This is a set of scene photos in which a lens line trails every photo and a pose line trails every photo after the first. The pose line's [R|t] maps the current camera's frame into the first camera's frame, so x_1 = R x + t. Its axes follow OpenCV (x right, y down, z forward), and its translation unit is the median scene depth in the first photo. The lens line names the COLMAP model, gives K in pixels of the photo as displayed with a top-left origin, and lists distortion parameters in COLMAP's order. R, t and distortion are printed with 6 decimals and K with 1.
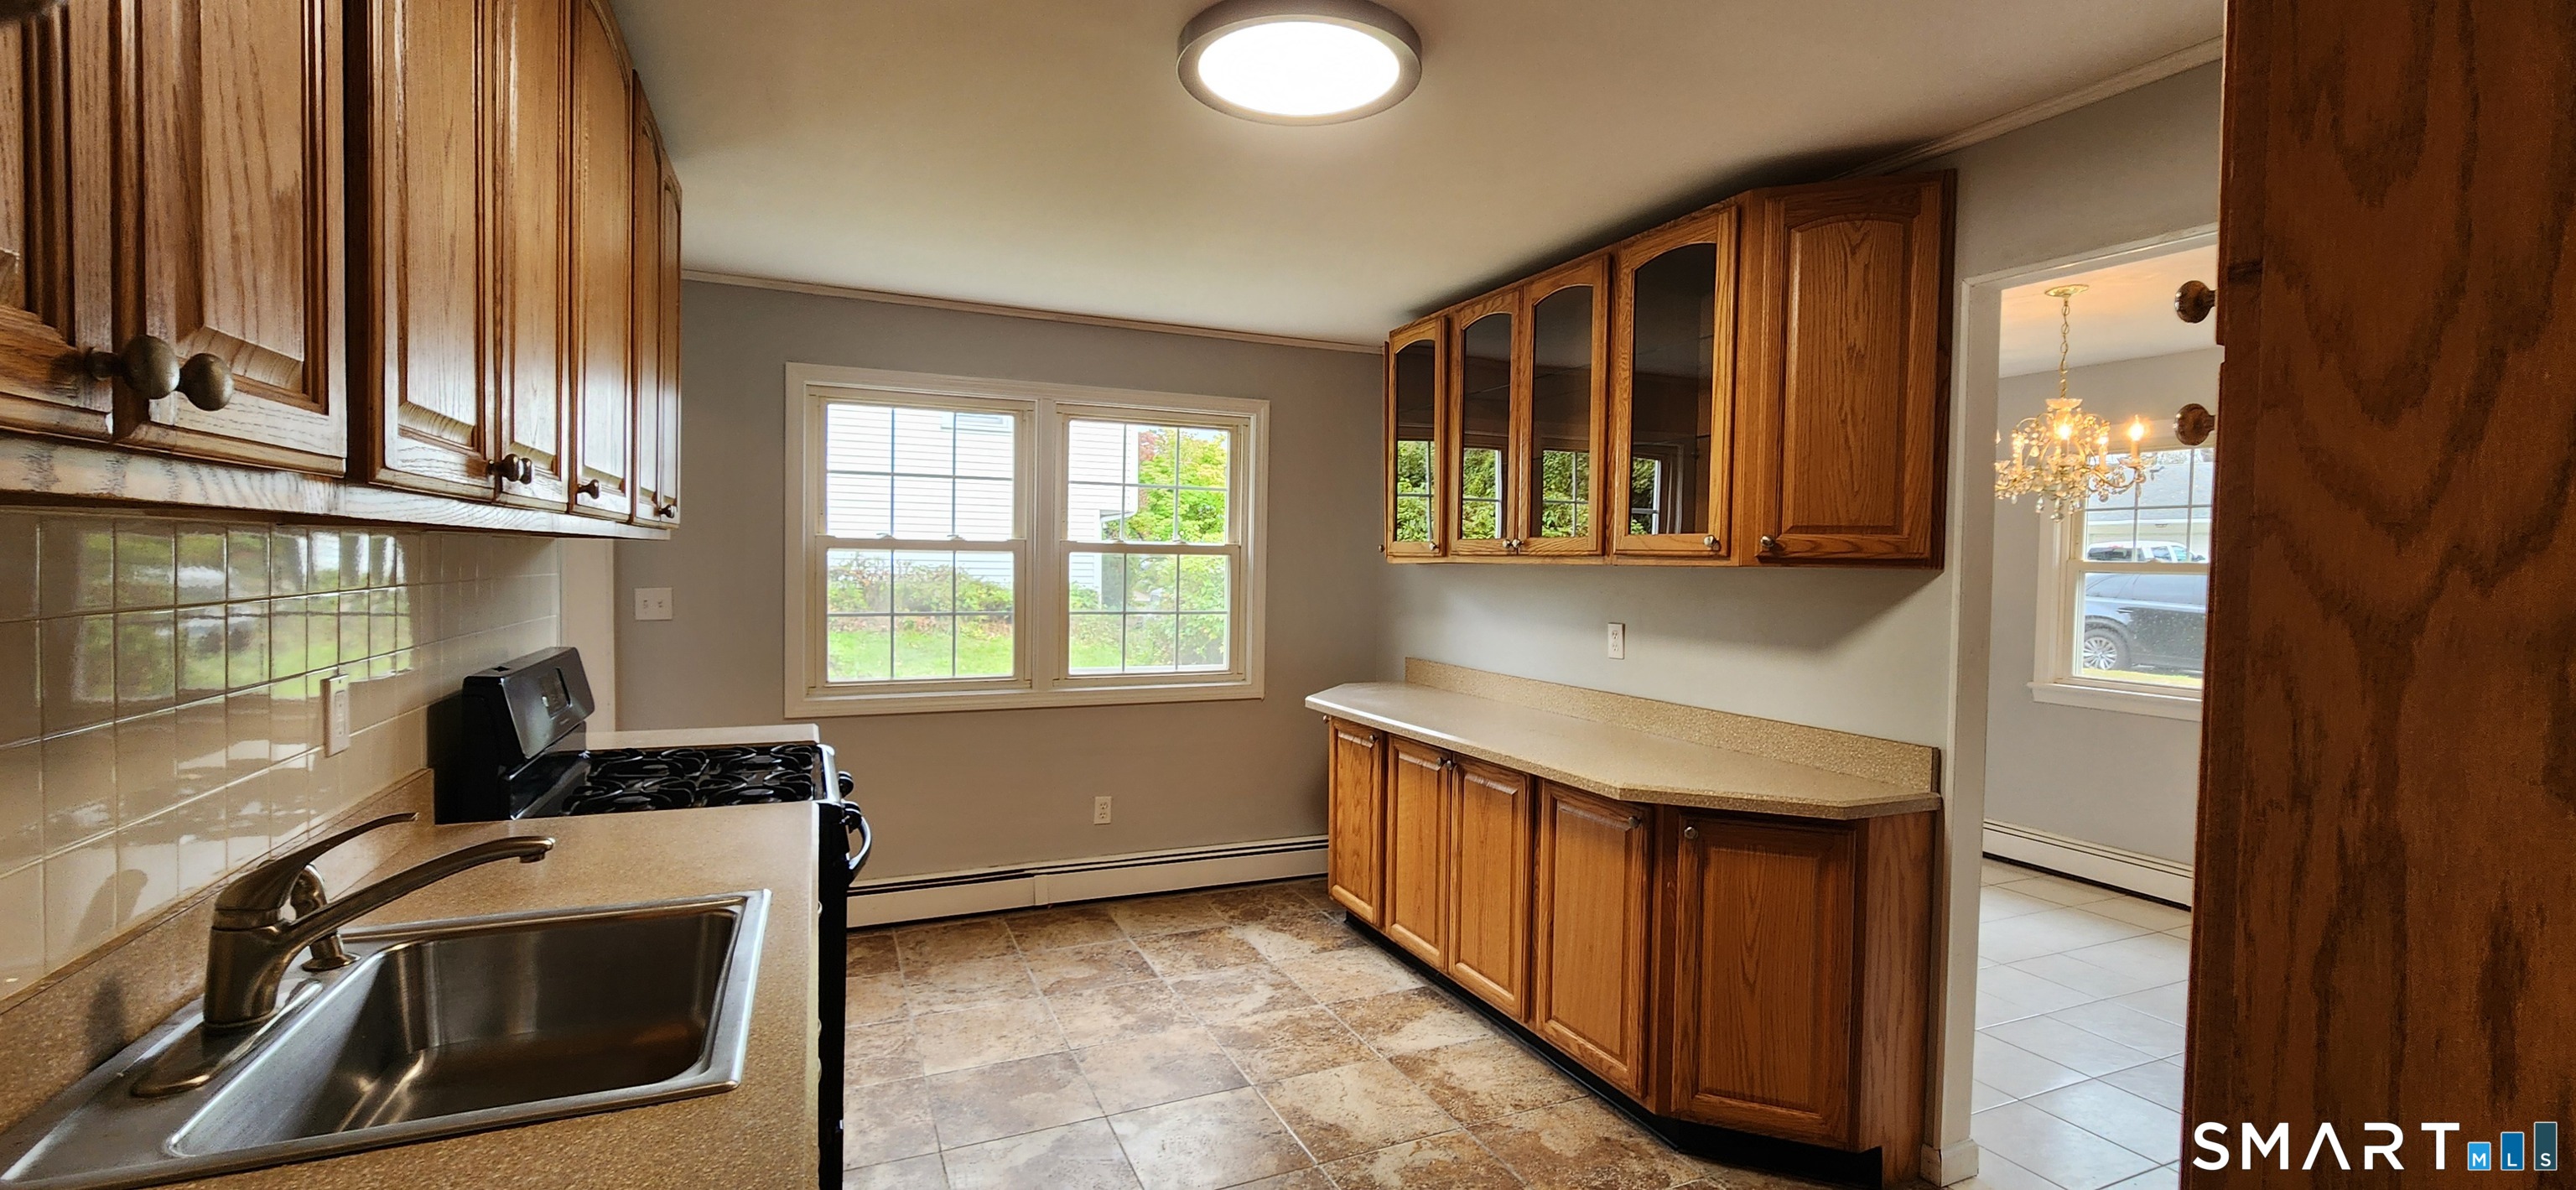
lens RADIAL K [[1053.5, 0, 1288.4], [0, 1053.5, 595.1], [0, 0, 1]] dist [-0.000162, -0.000430]
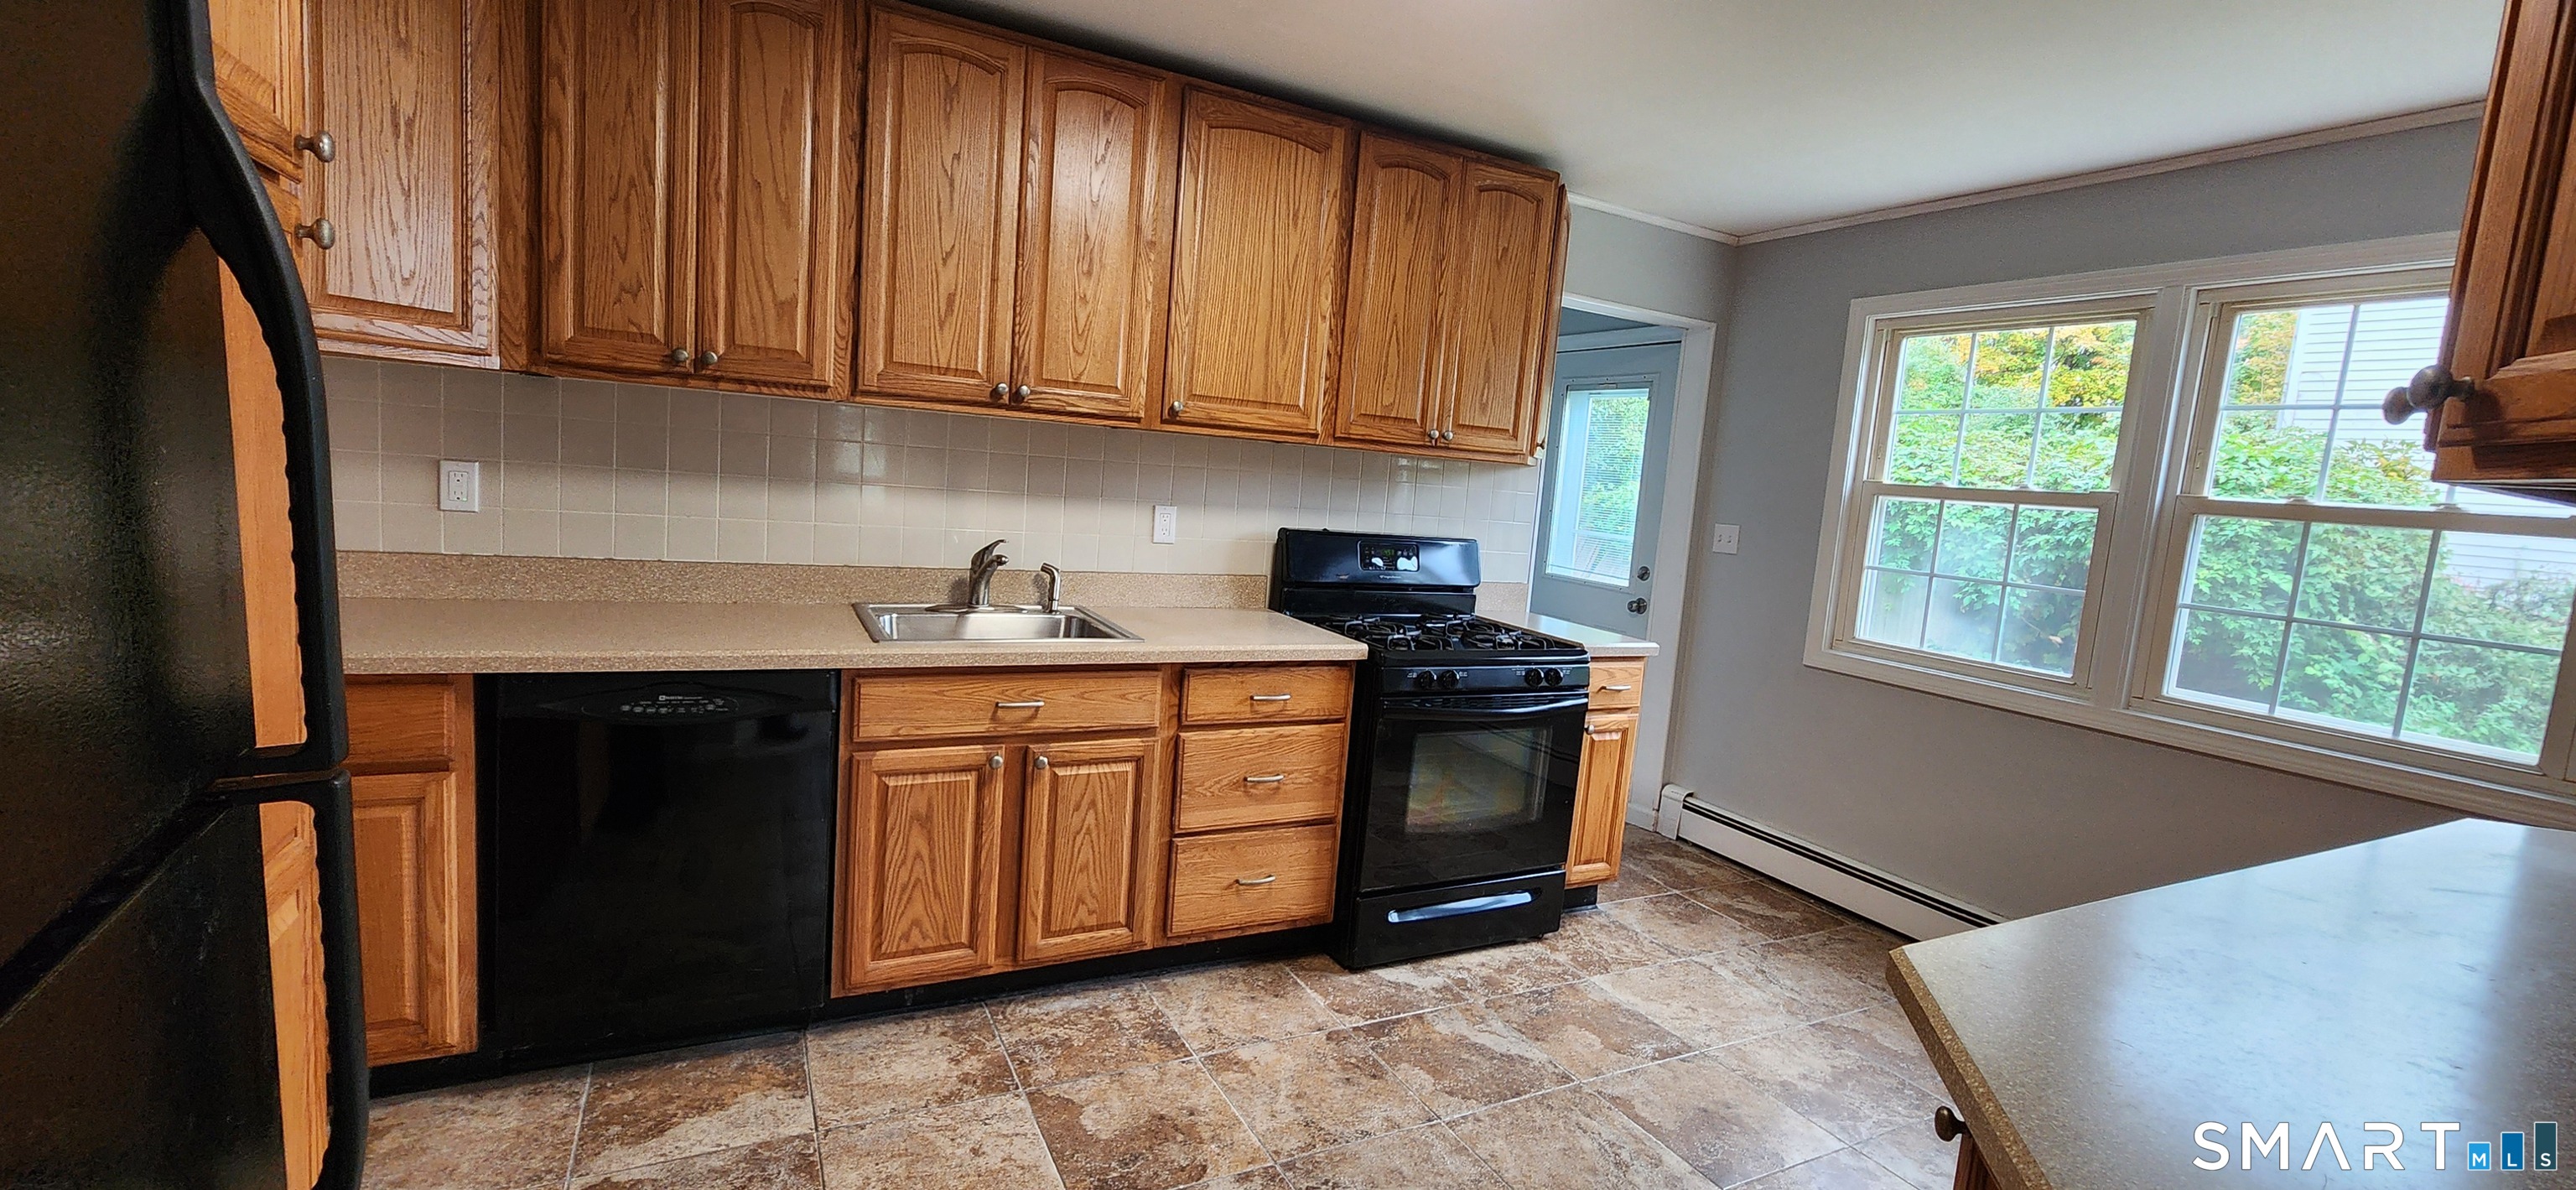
lens RADIAL K [[1053.5, 0, 1283.8], [0, 1053.5, 588.1], [0, 0, 1]] dist [-0.000162, -0.000430]
pose [[0.058629, 0.098895, -0.993369, 0.507008], [-0.108669, 0.989800, 0.092126, 0.008151], [0.992348, 0.102547, 0.068778, 0.472364]]
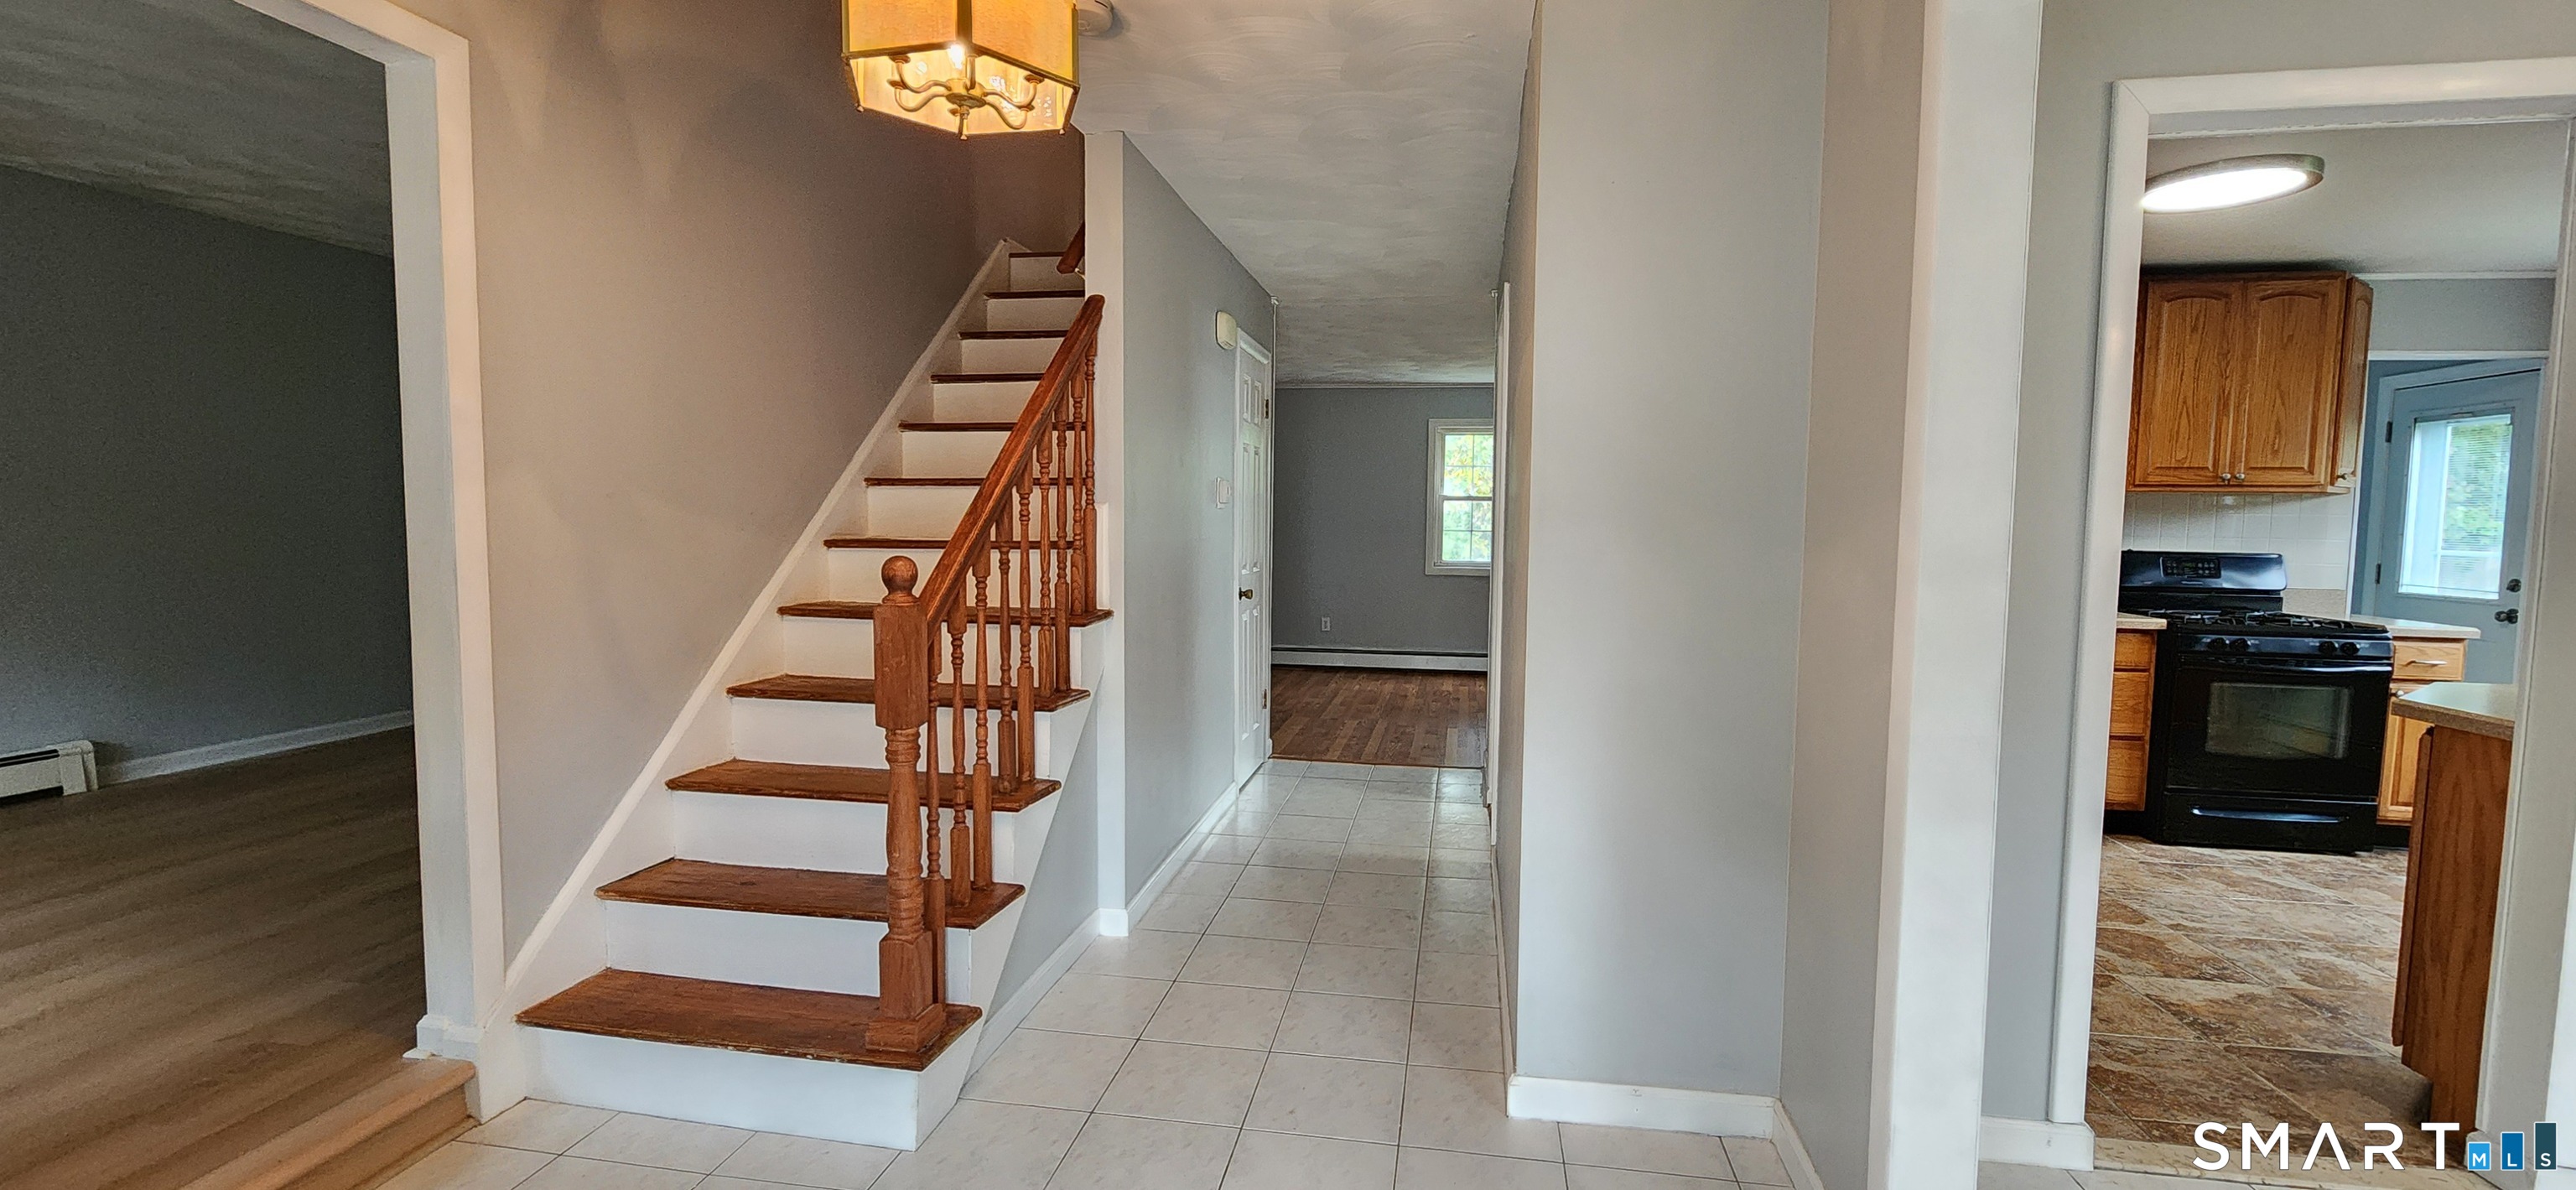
lens RADIAL K [[1053.5, 0, 1298.8], [0, 1053.5, 588.6], [0, 0, 1]] dist [-0.000162, -0.000430]
pose [[-0.548158, 0.032980, -0.835724, 1.250572], [-0.048272, 0.996309, 0.070980, 0.043780], [0.834981, 0.079250, -0.544543, 0.421180]]
